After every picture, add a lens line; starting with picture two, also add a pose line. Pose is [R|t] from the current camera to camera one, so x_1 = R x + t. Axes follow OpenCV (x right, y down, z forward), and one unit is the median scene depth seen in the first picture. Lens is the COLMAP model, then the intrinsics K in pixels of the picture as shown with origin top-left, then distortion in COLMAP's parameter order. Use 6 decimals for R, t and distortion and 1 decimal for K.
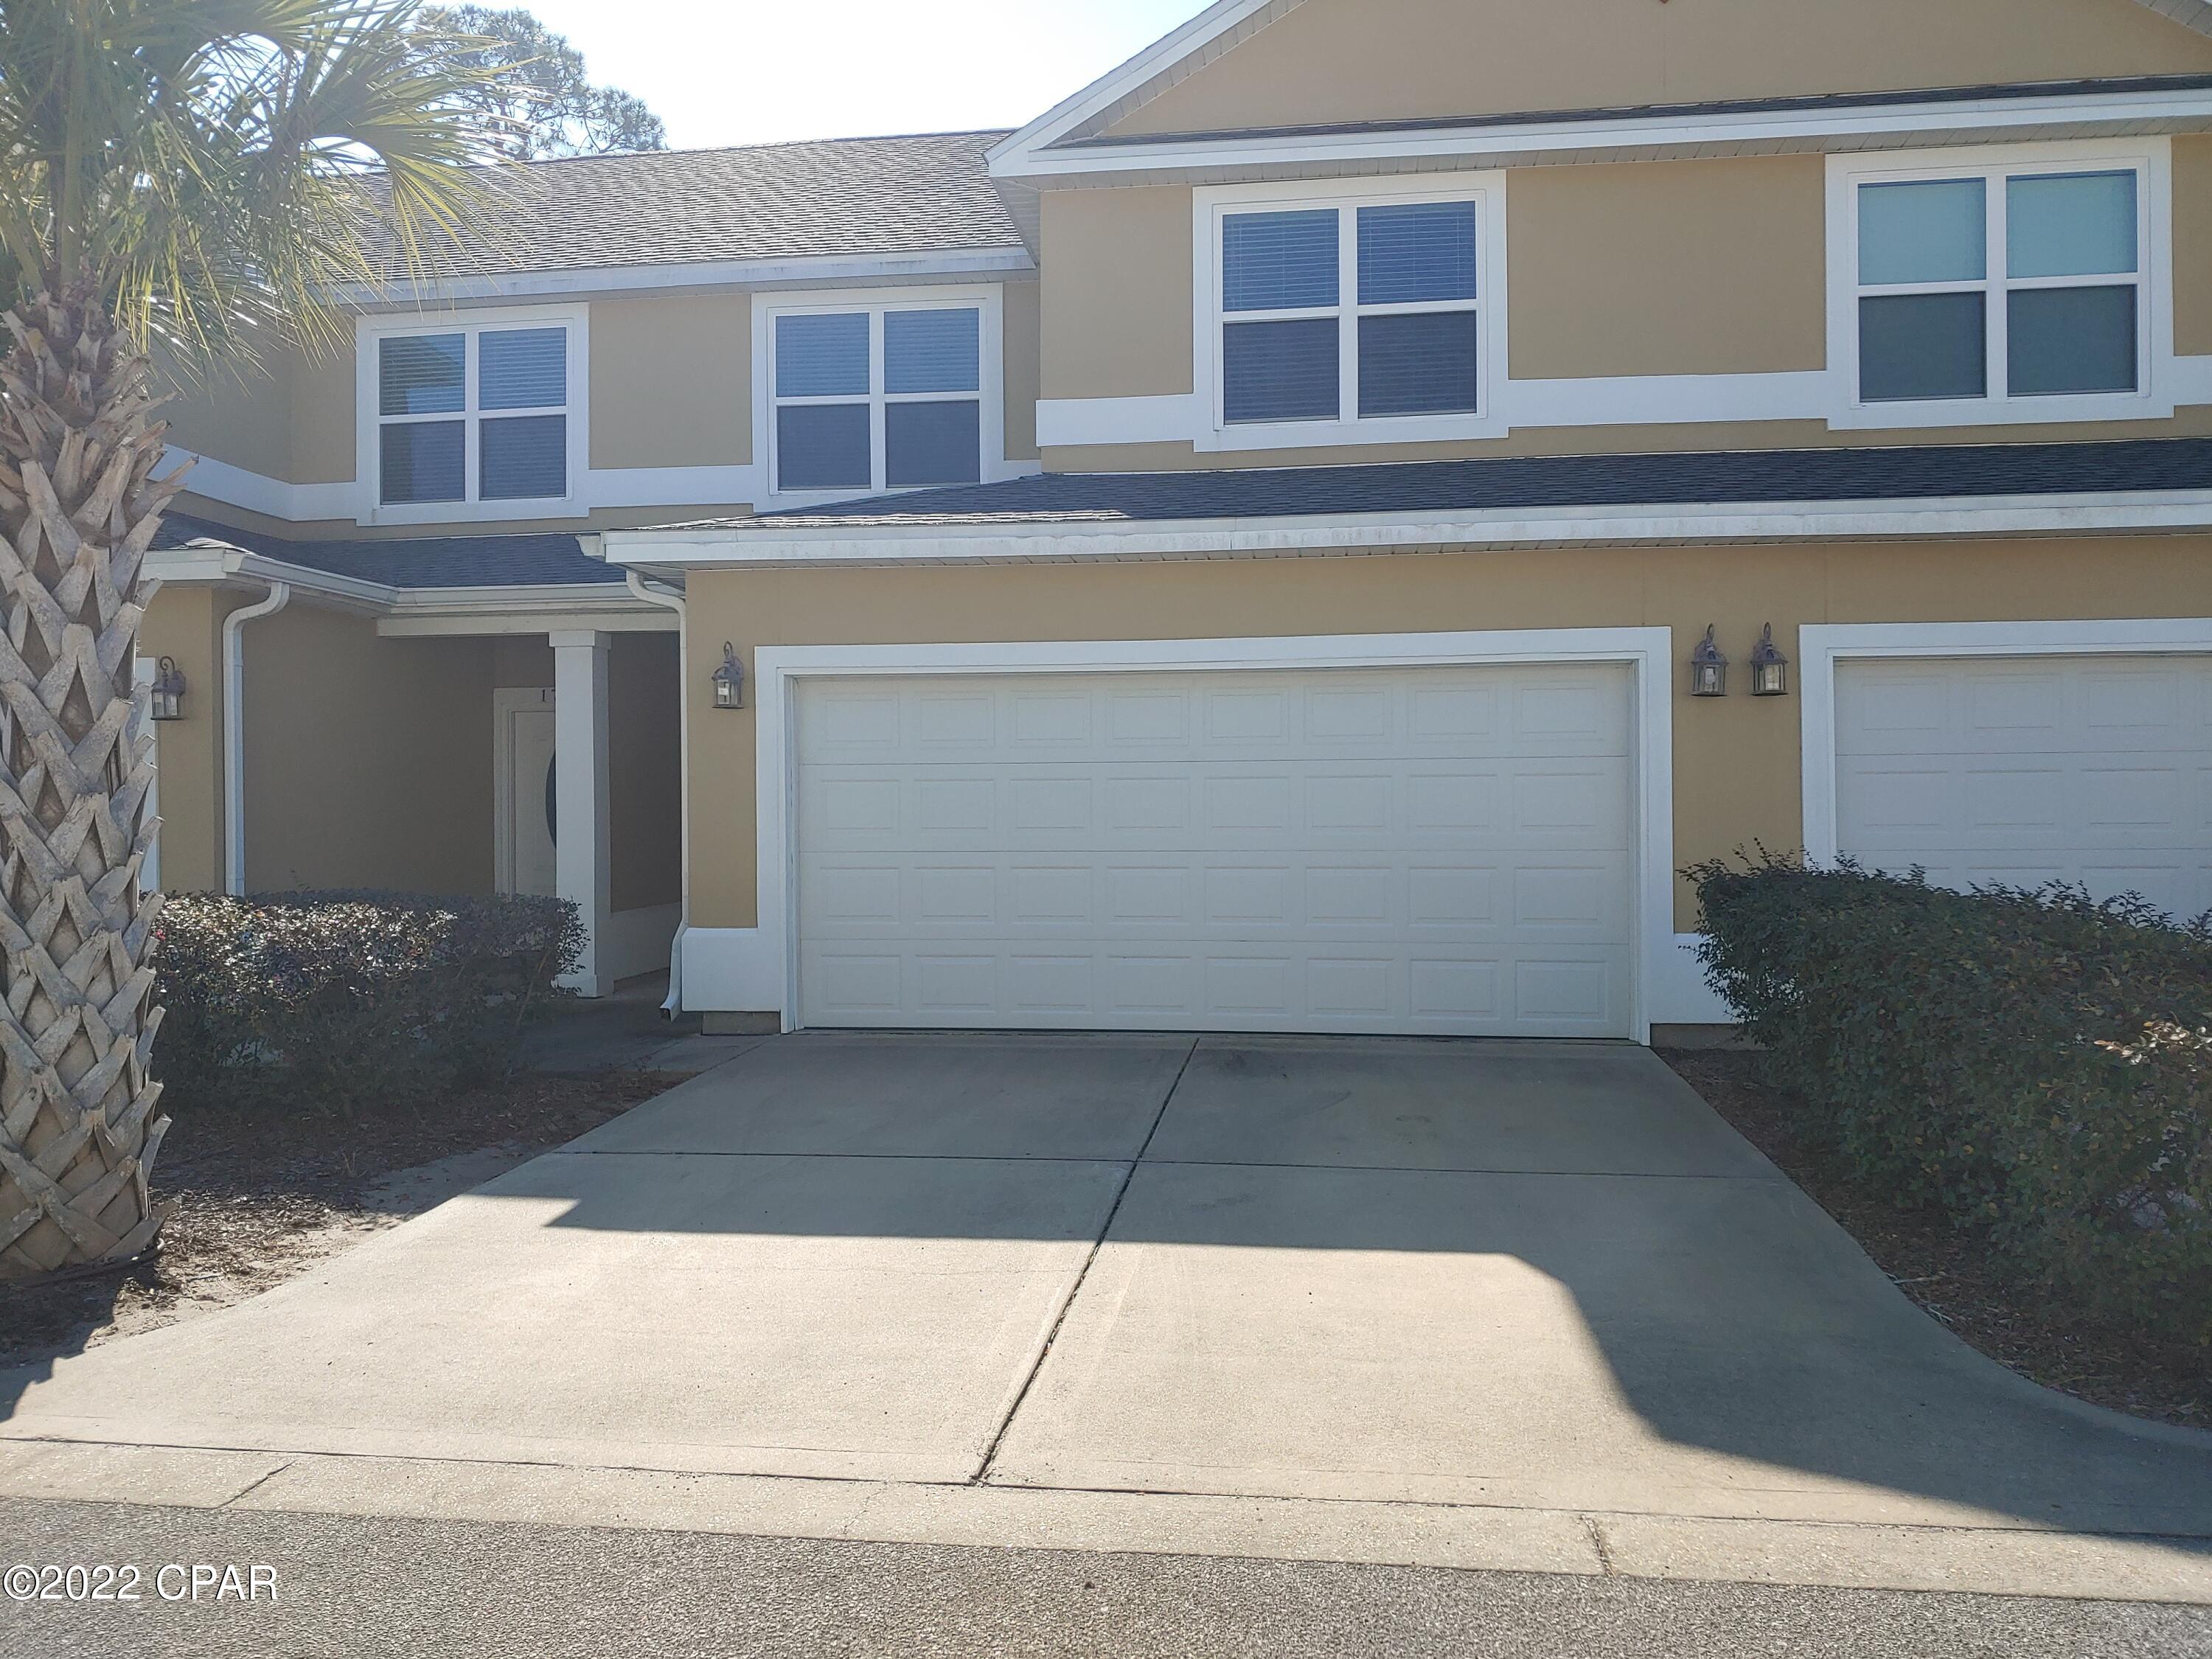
lens RADIAL K [[1754.0, 0, 1106.0], [0, 1754.0, 829.5], [0, 0, 1]] dist [-0.010756, 0.005570]
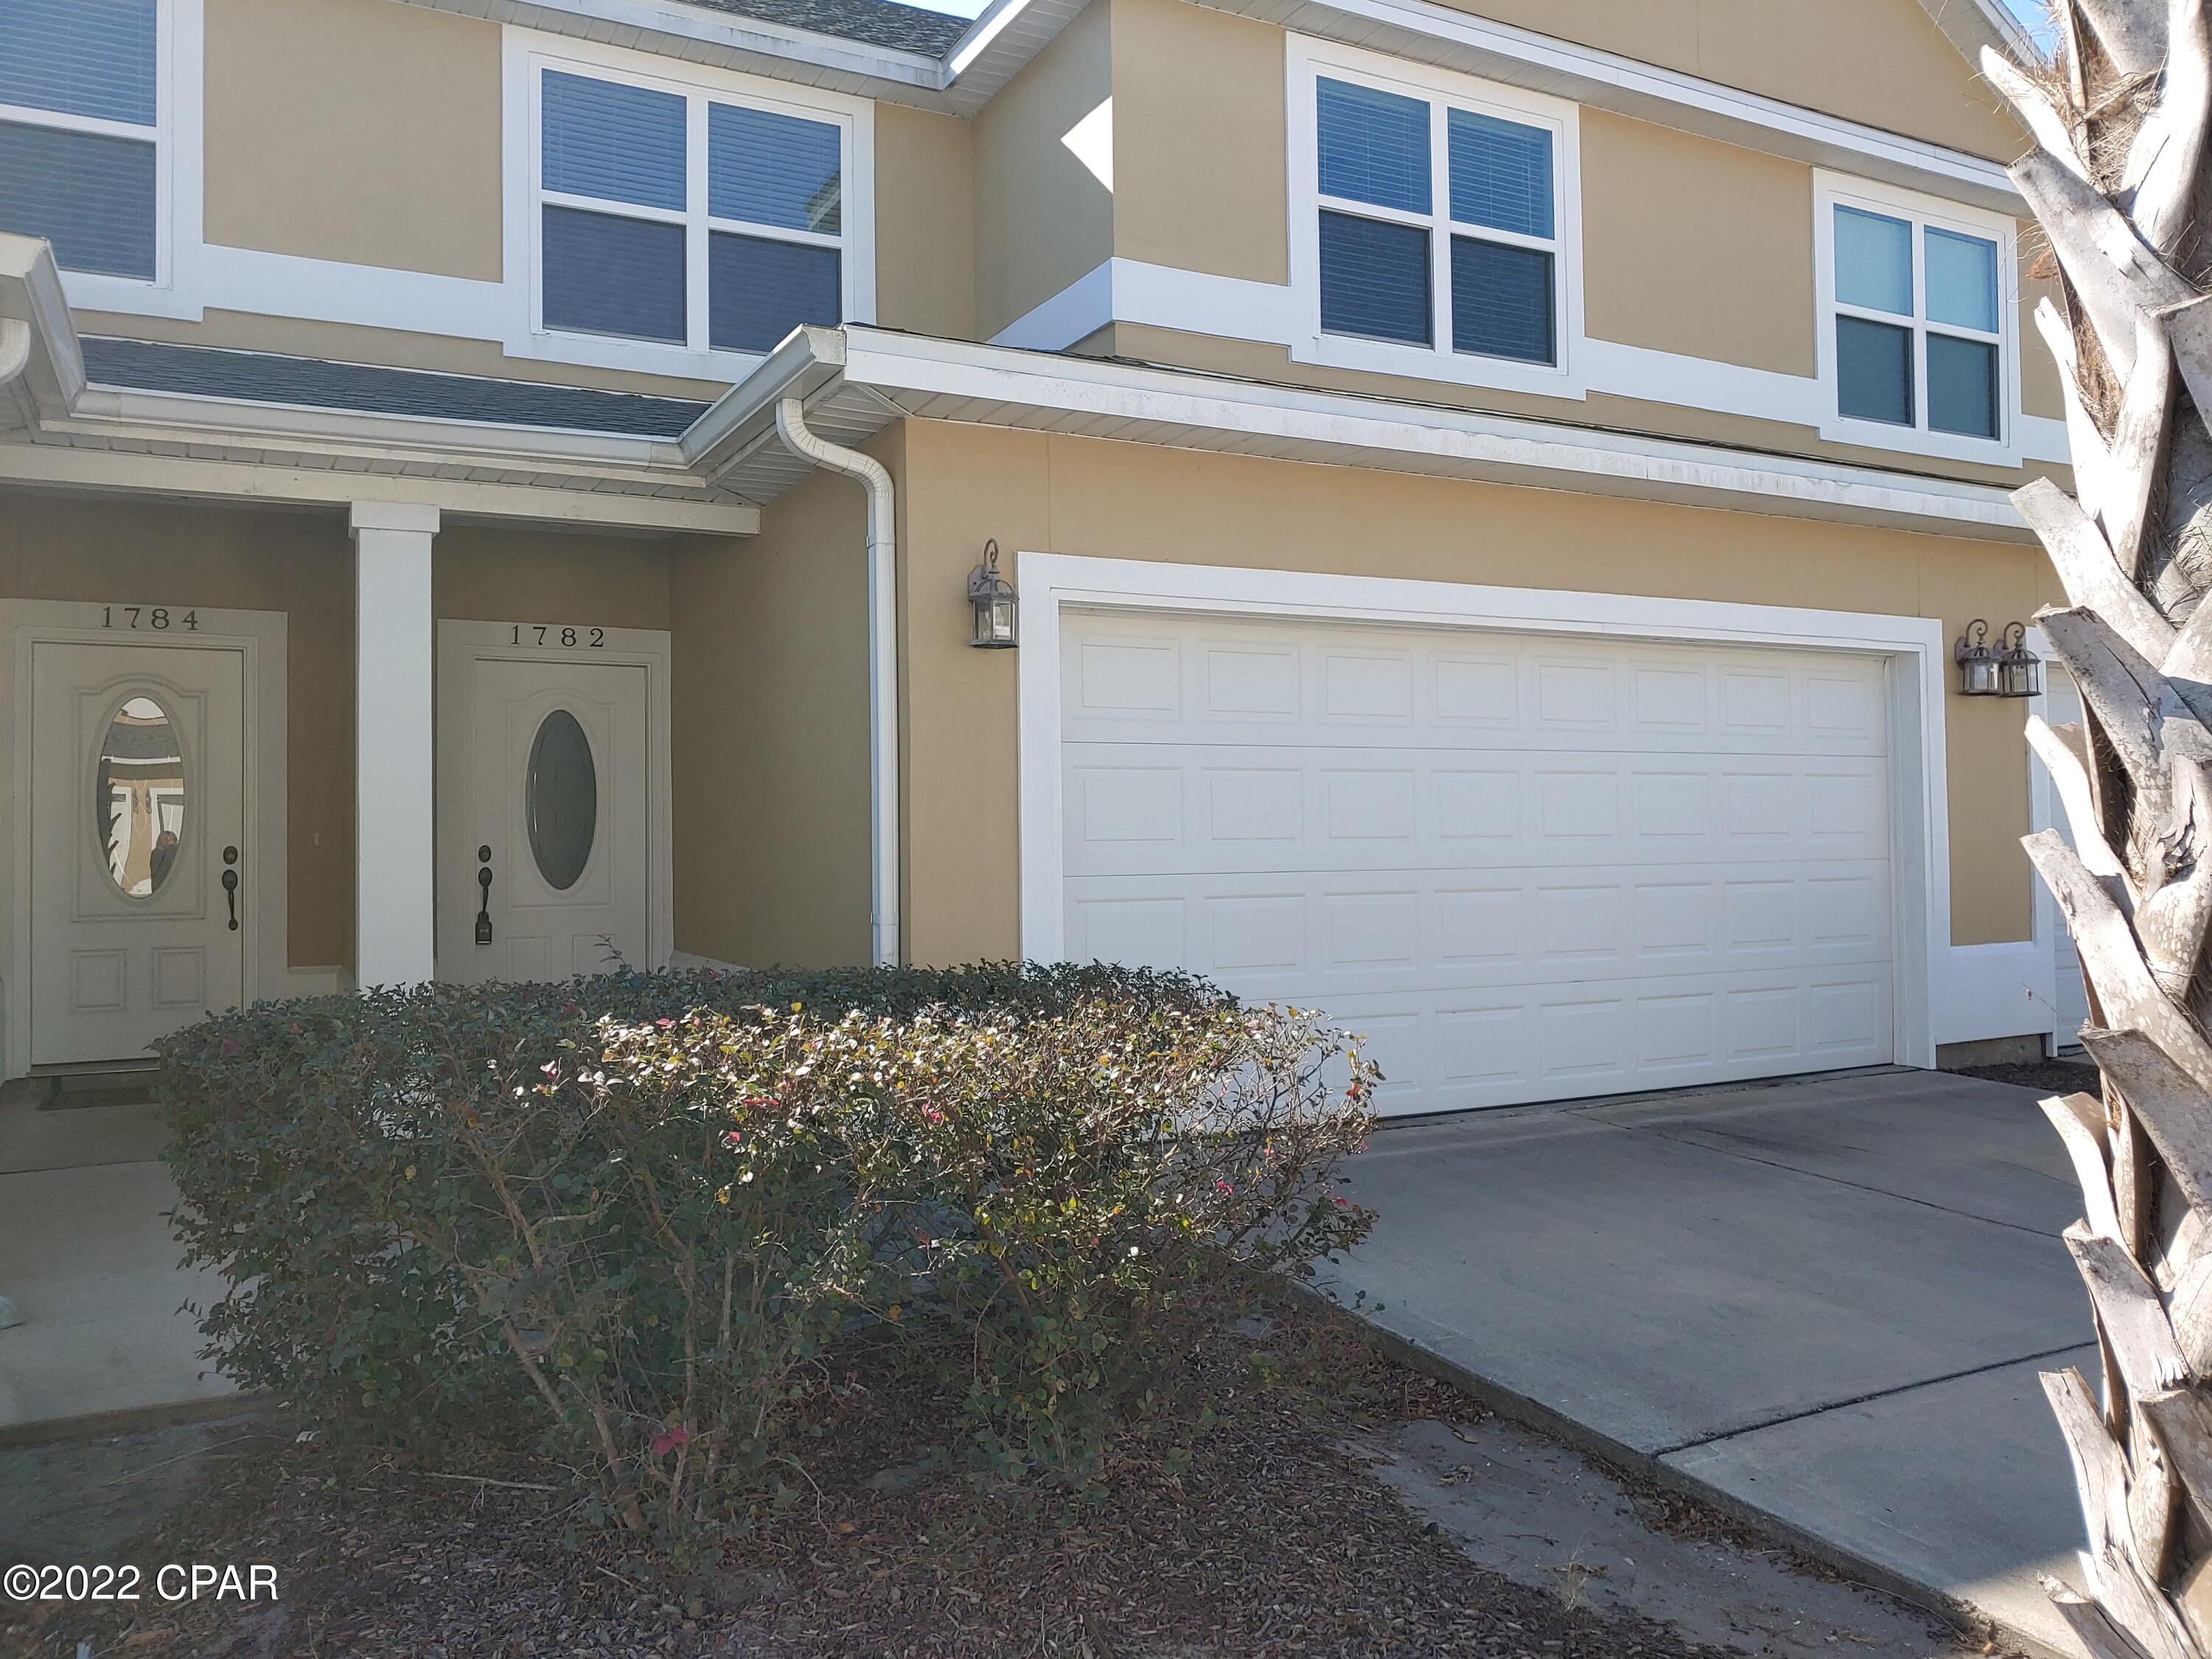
lens RADIAL K [[1701.6, 0, 1113.3], [0, 1701.6, 812.6], [0, 0, 1]] dist [-0.041166, 0.035178]
pose [[0.810298, 0.002806, 0.586011, -0.471302], [0.007701, 0.999851, -0.015436, -0.001753], [-0.585967, 0.017021, 0.810156, 0.443879]]
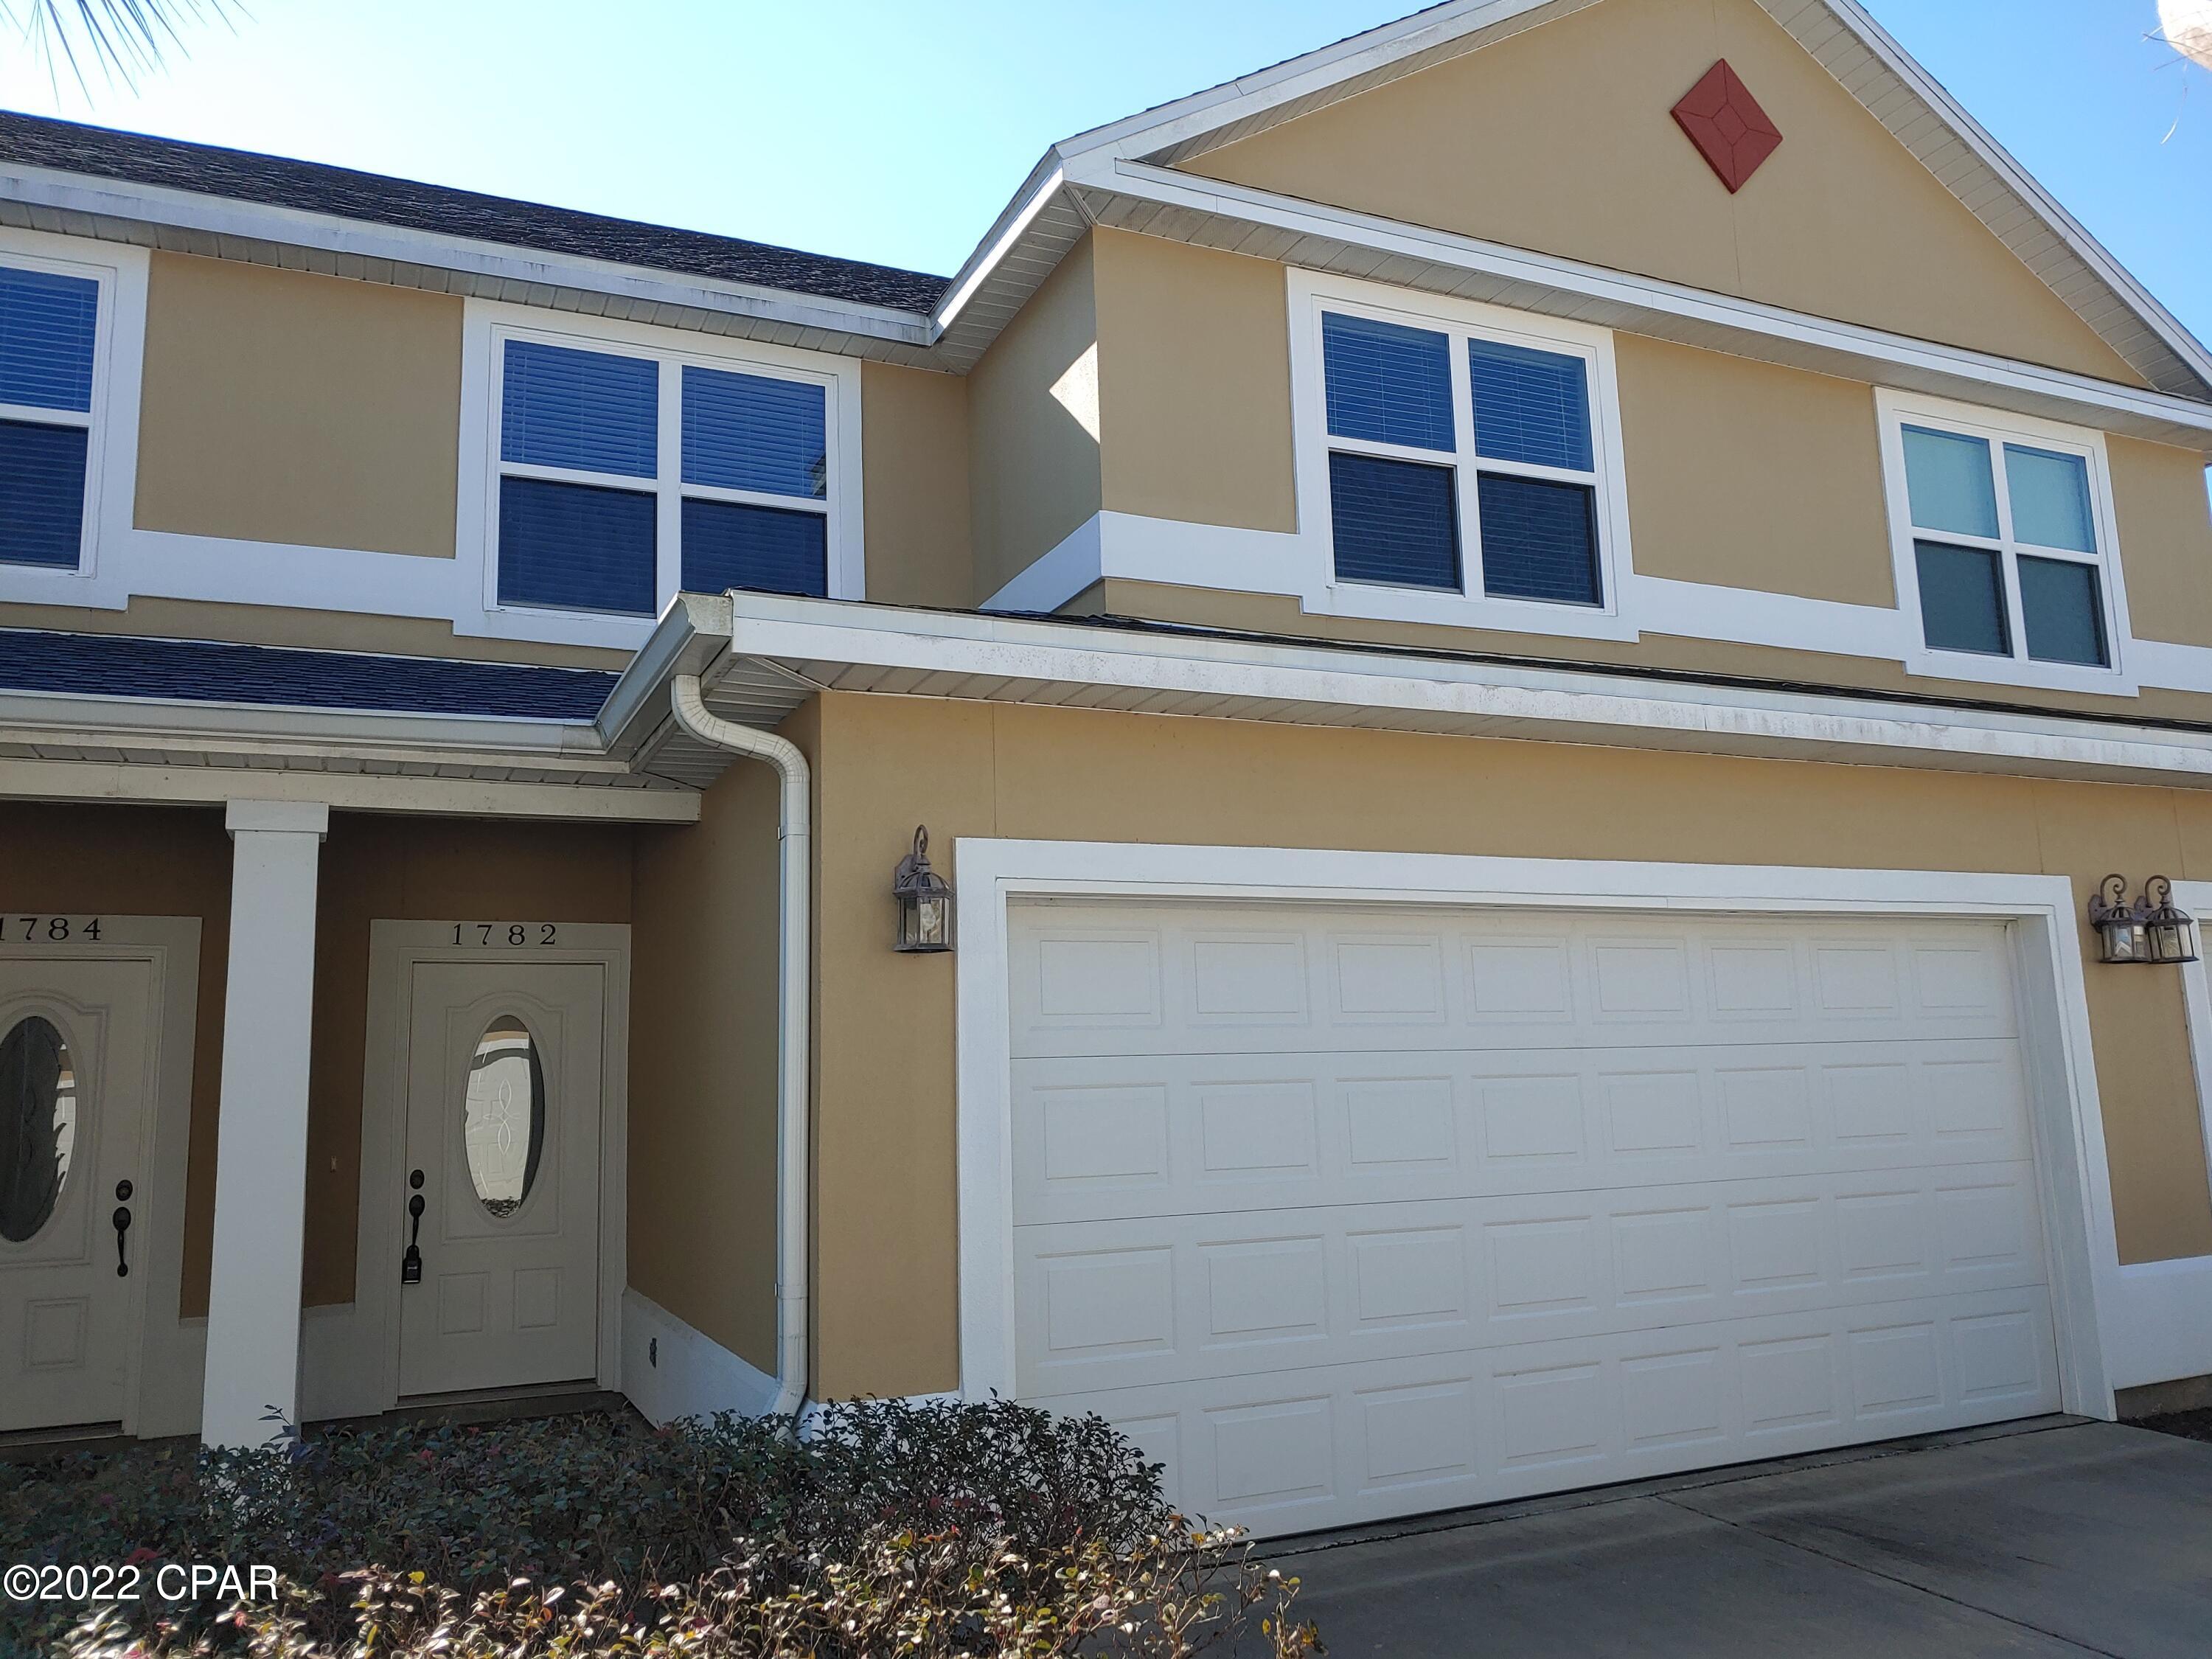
lens RADIAL K [[1701.6, 0, 1113.3], [0, 1701.6, 812.6], [0, 0, 1]] dist [-0.041166, 0.035178]
pose [[0.842132, 0.064295, 0.535425, -0.389516], [0.027277, 0.986518, -0.161366, -0.025971], [-0.538581, 0.150496, 0.829024, 0.492562]]
